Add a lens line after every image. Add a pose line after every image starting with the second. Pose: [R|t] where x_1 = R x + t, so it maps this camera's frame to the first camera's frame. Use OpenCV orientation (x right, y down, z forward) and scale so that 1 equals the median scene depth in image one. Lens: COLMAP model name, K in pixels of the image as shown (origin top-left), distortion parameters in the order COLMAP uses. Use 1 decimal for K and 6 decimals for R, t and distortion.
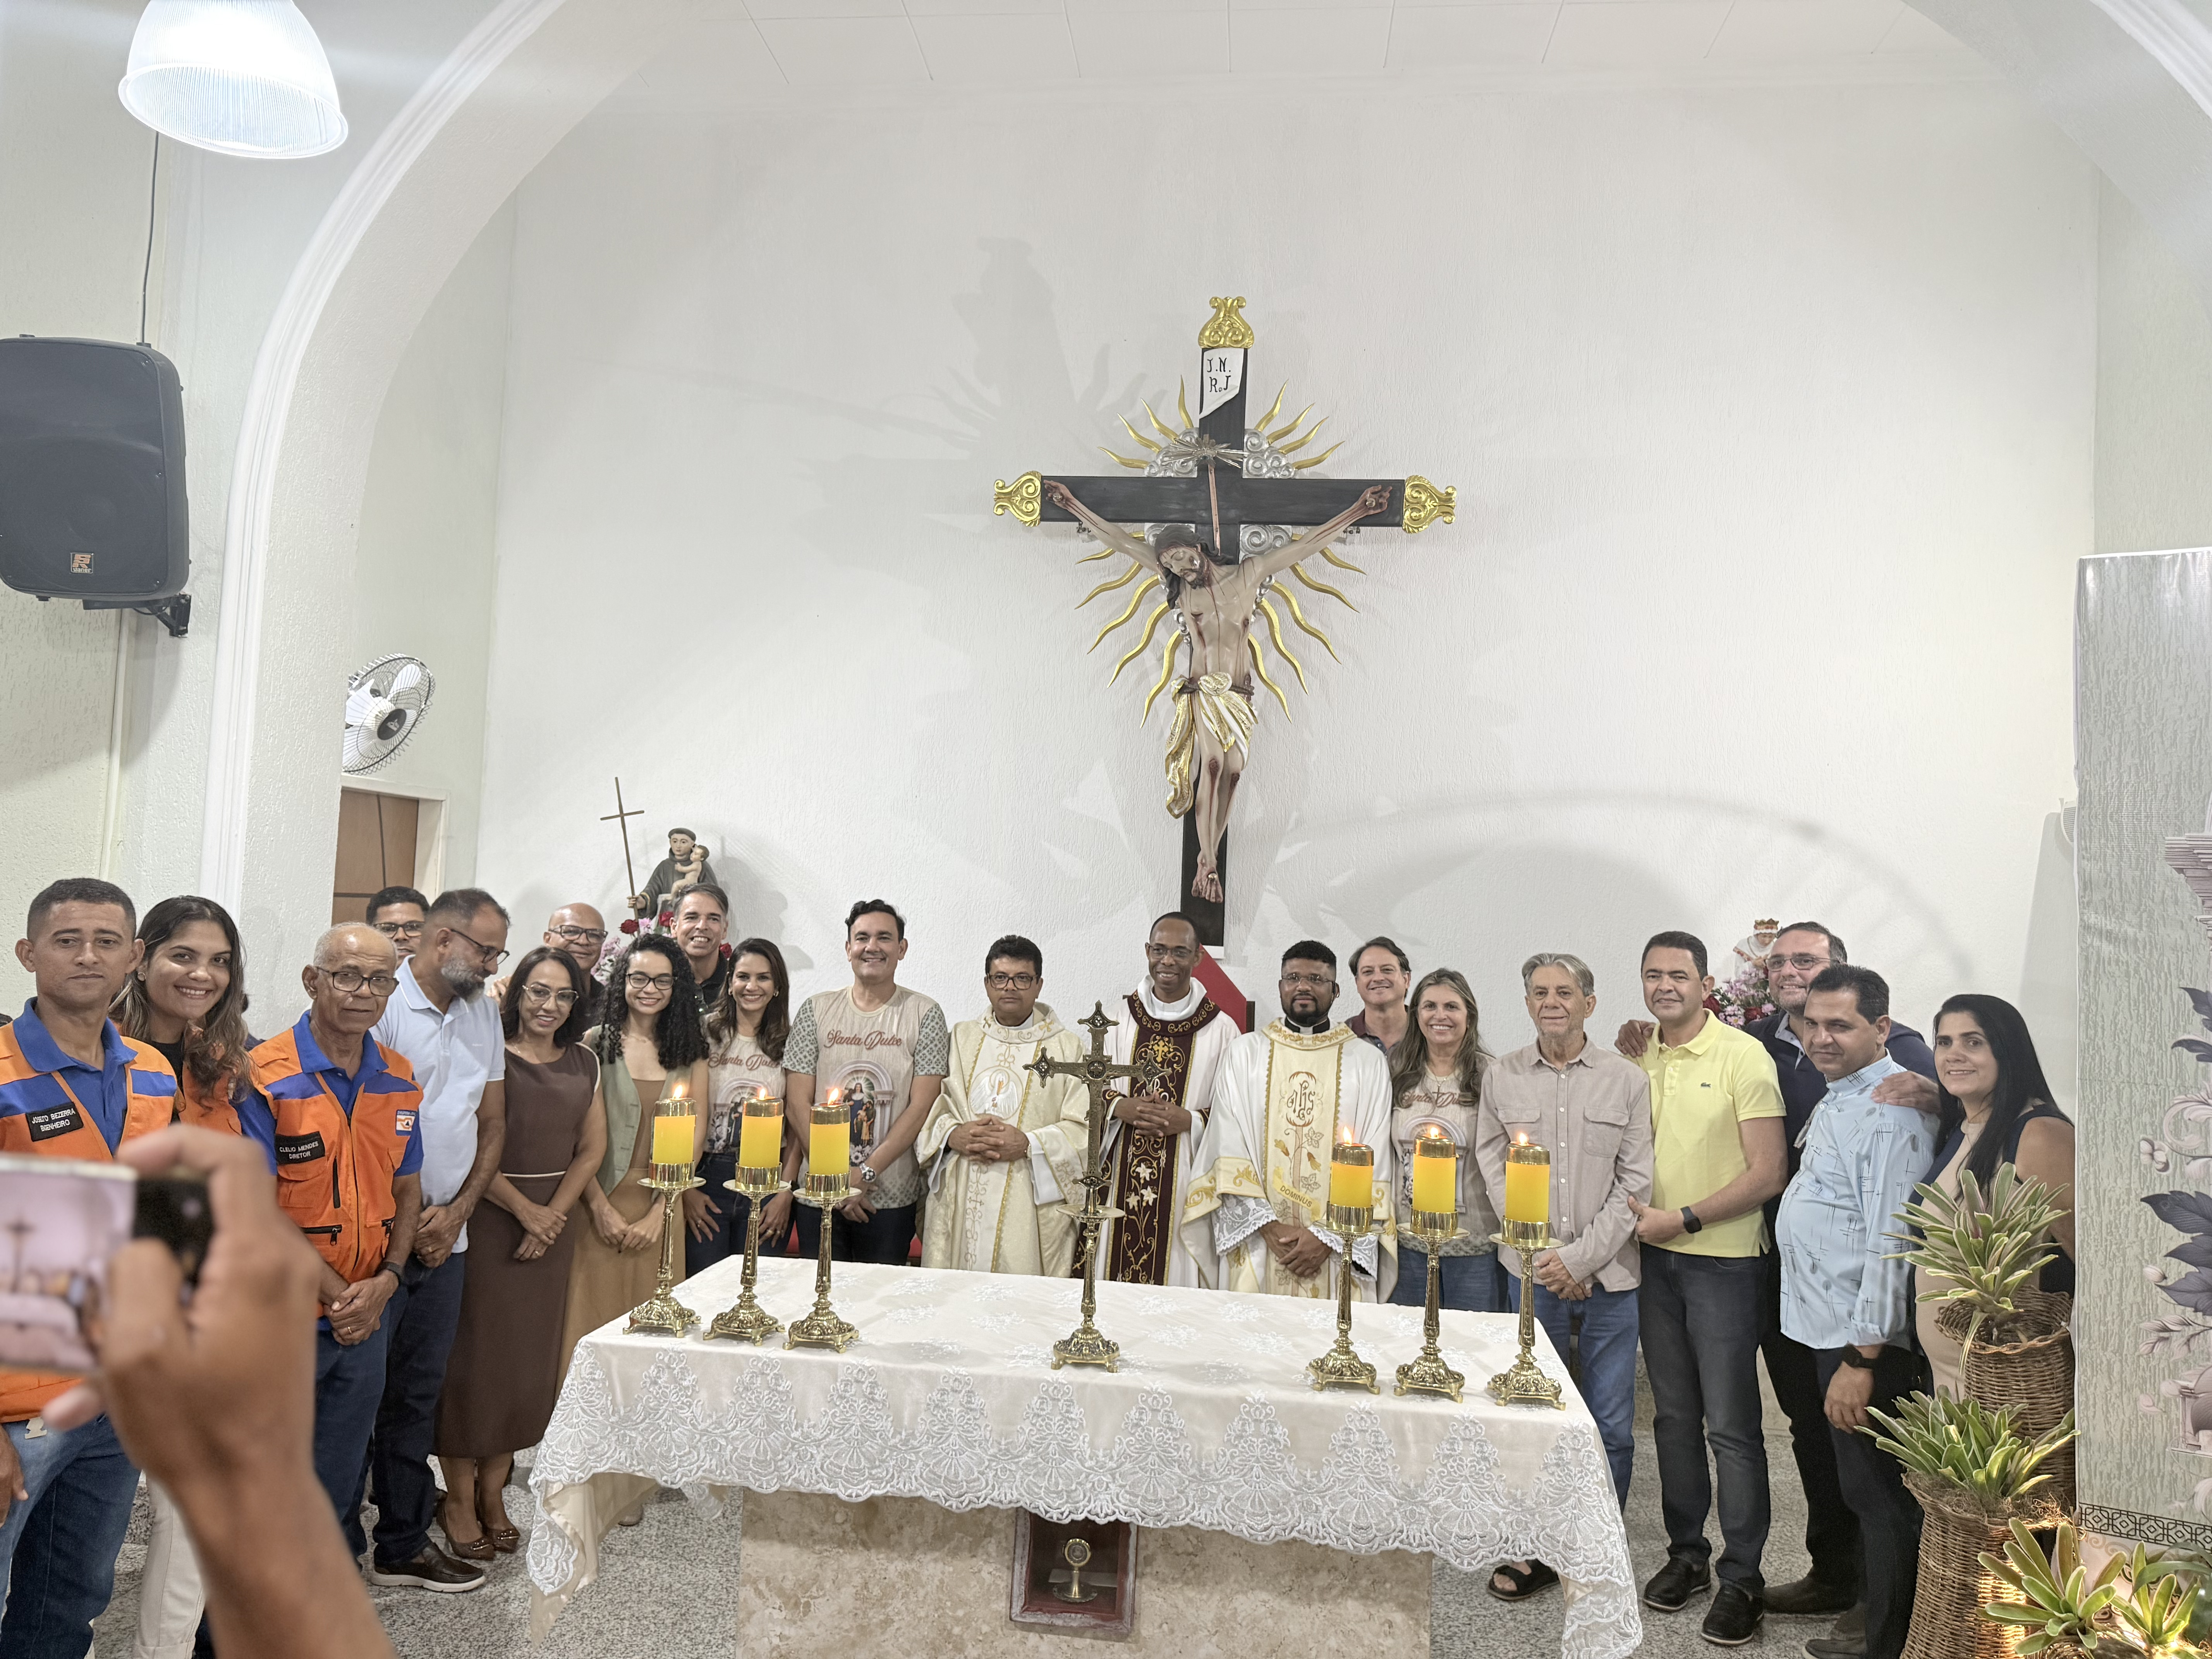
lens RADIAL K [[1544.7, 0, 1103.1], [0, 1544.7, 834.3], [0, 0, 1]] dist [0.006747, 0.000333]
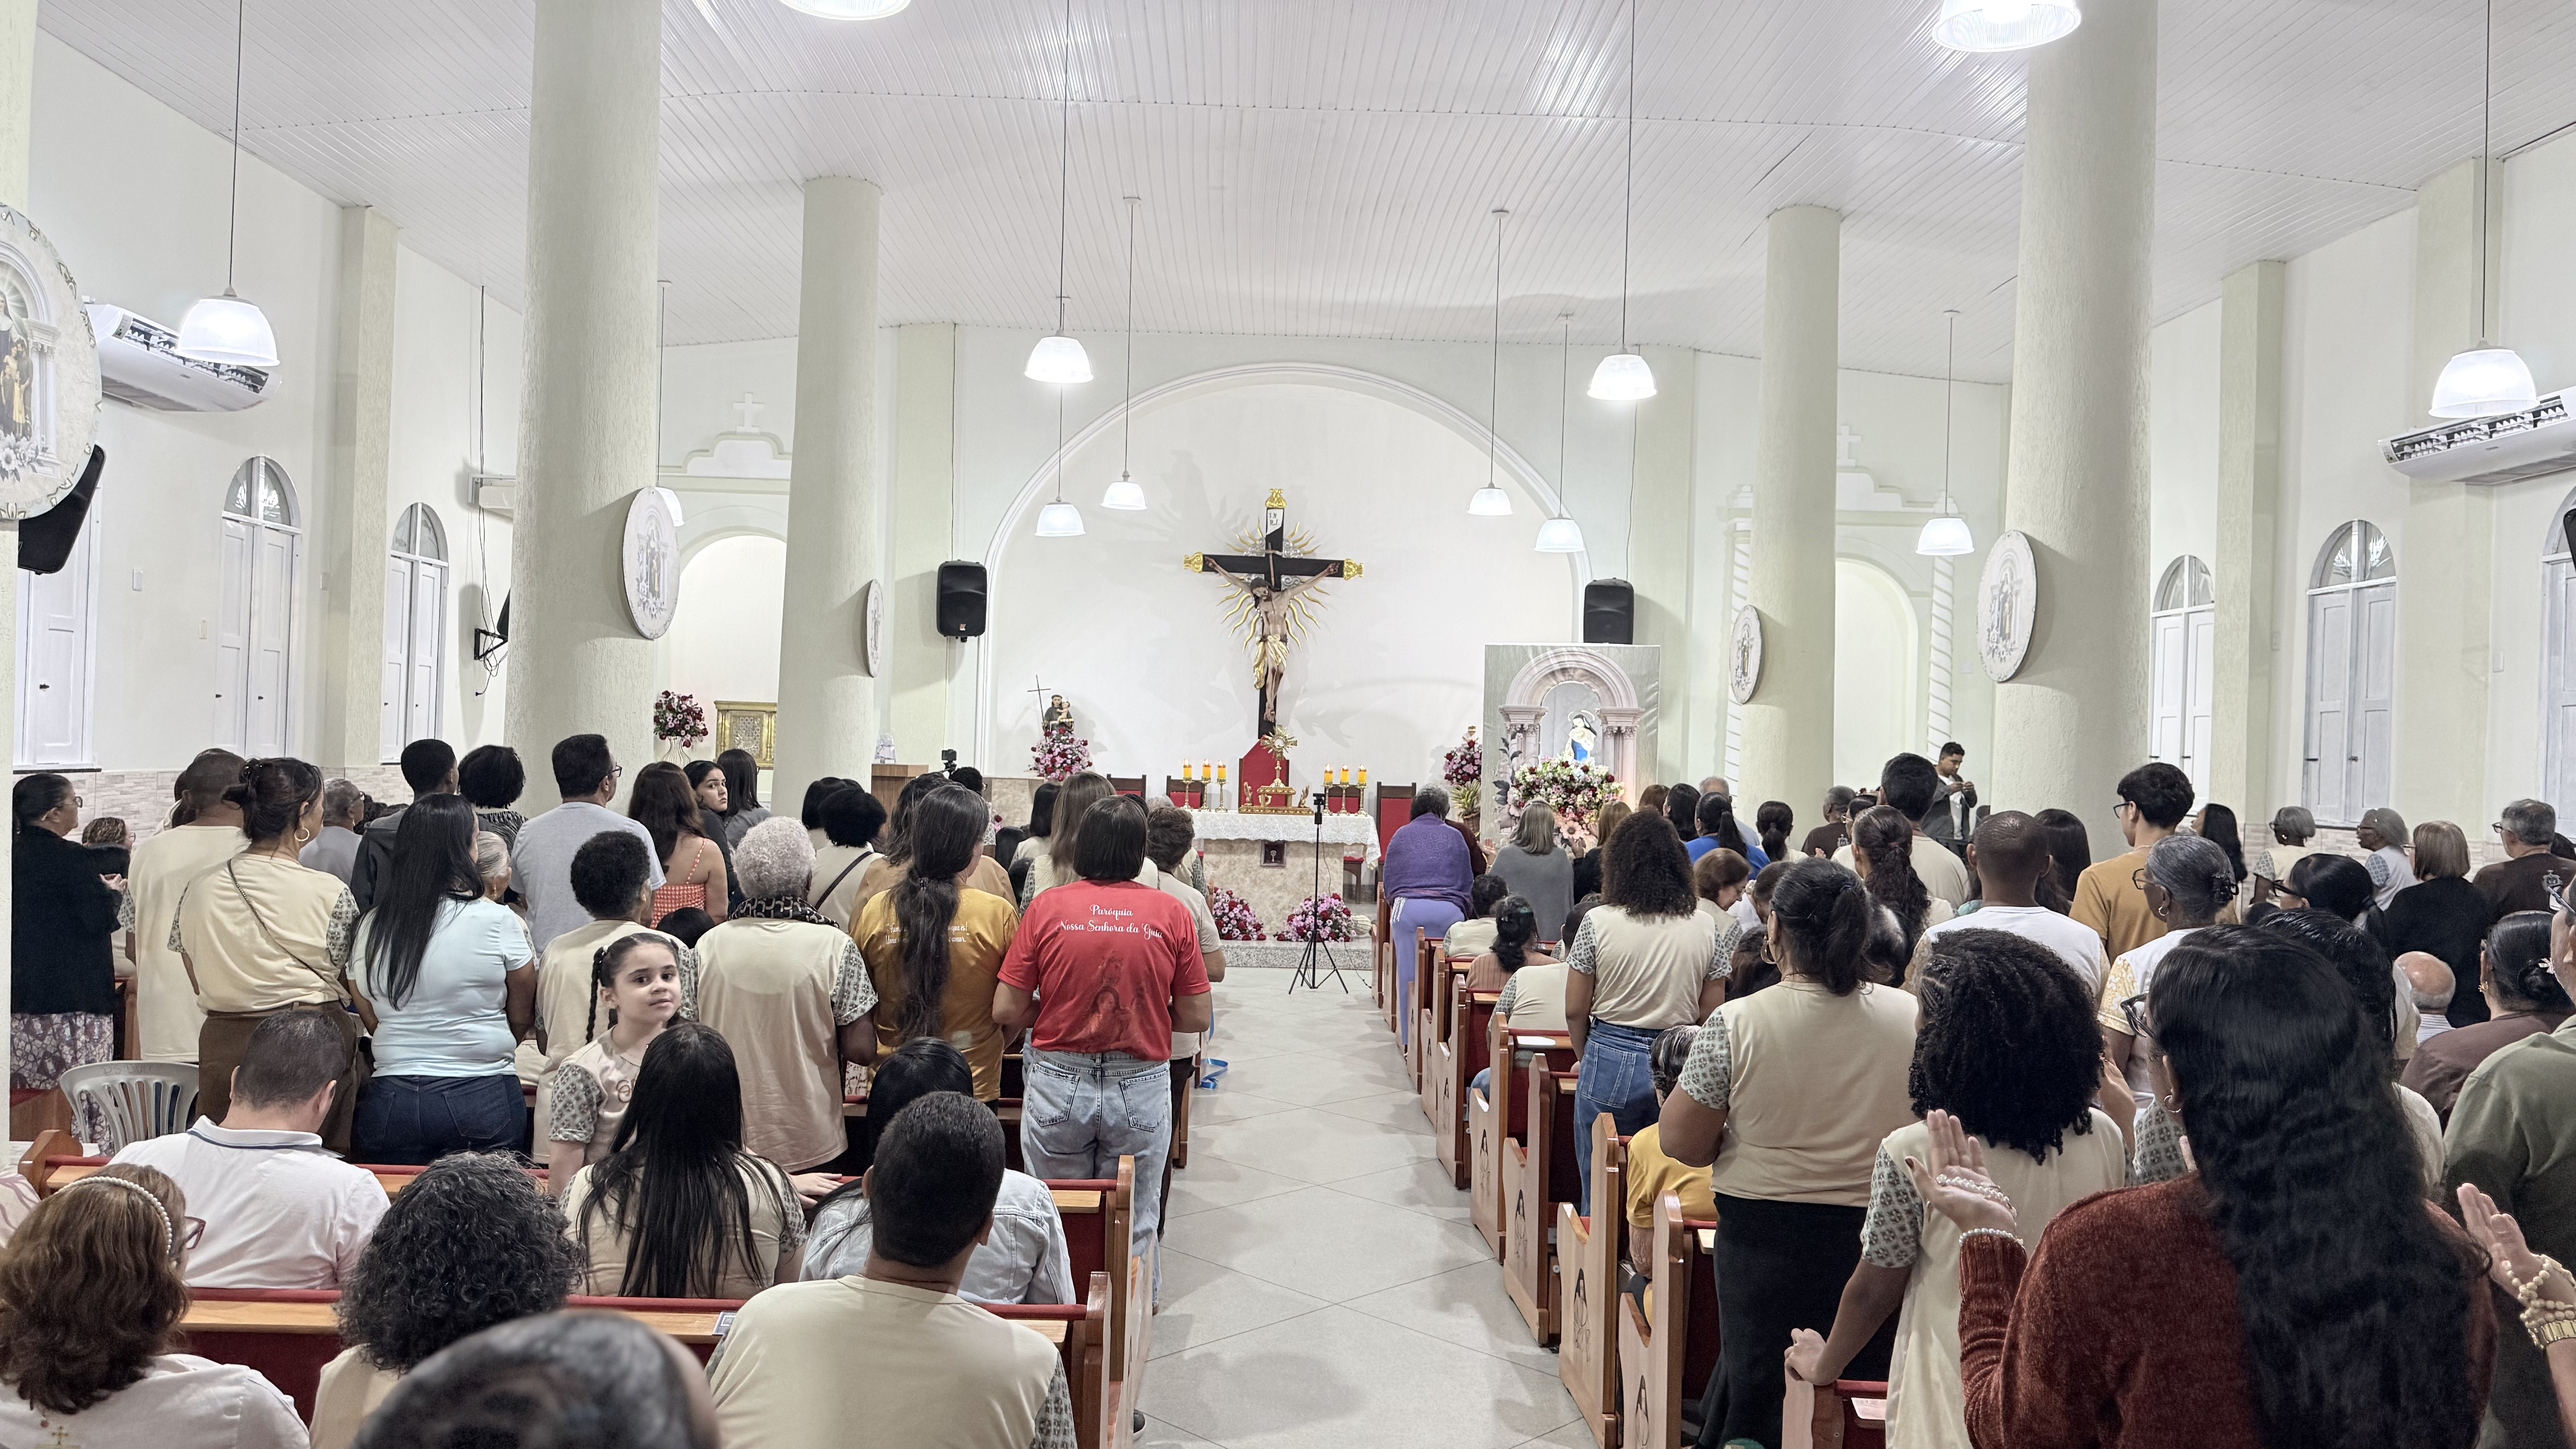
lens RADIAL K [[1854.8, 0, 1290.4], [0, 1854.8, 727.0], [0, 0, 1]] dist [0.003191, -0.012975]
pose [[0.989518, -0.013852, 0.143742, -0.345976], [0.007586, 0.999001, 0.044048, -0.084519], [-0.144208, -0.042496, 0.988634, -2.074748]]
